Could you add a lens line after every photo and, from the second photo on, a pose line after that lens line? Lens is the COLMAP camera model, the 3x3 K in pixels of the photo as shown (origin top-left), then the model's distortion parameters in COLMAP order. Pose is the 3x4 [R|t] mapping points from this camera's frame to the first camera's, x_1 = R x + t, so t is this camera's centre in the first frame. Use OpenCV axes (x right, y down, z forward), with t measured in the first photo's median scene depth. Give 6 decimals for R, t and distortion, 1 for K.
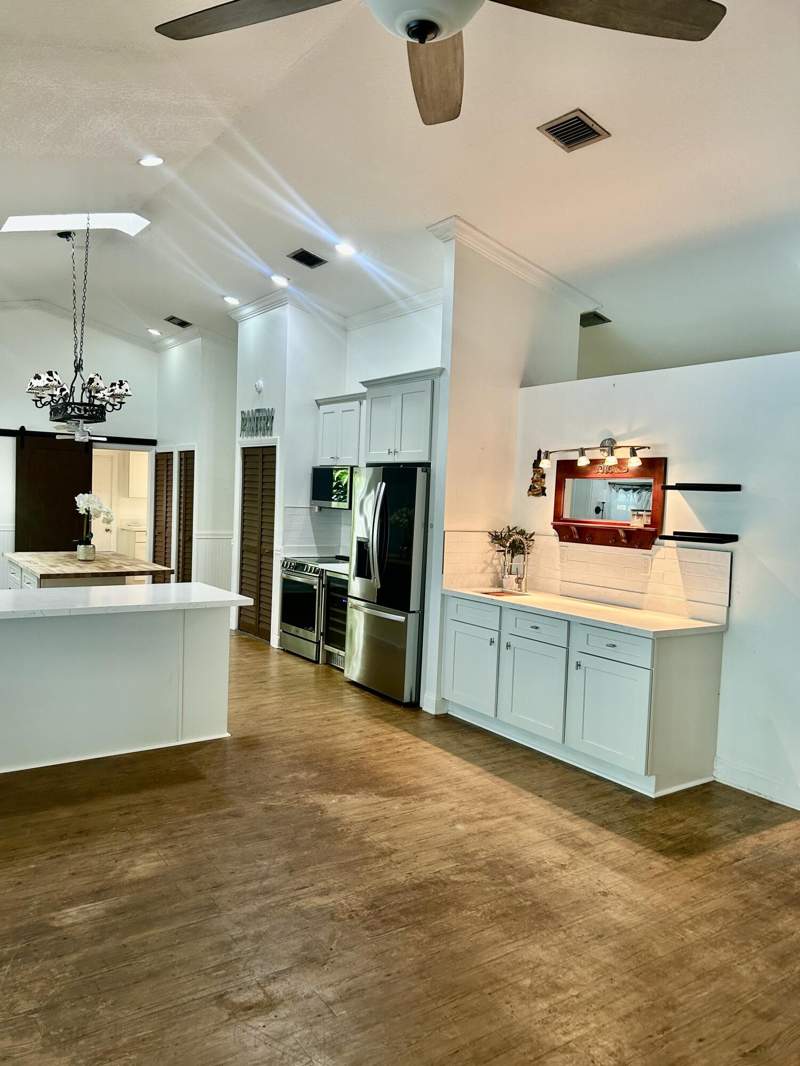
lens RADIAL K [[801.5, 0, 400.0], [0, 801.5, 533.0], [0, 0, 1]] dist [0.083403, -0.085657]
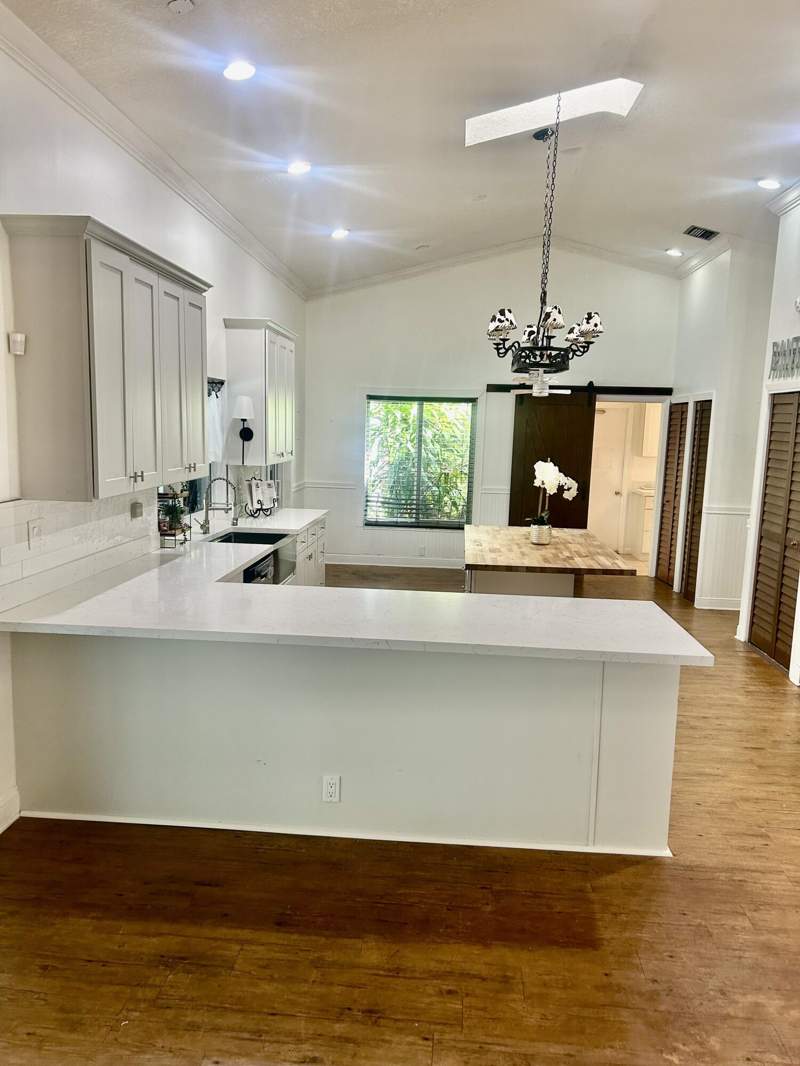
lens RADIAL K [[801.5, 0, 400.0], [0, 801.5, 533.0], [0, 0, 1]] dist [0.083403, -0.085657]
pose [[0.786499, 0.071505, -0.613438, -0.002299], [-0.033412, 0.996747, 0.073347, -0.025737], [0.616687, -0.037192, 0.786329, 0.231196]]
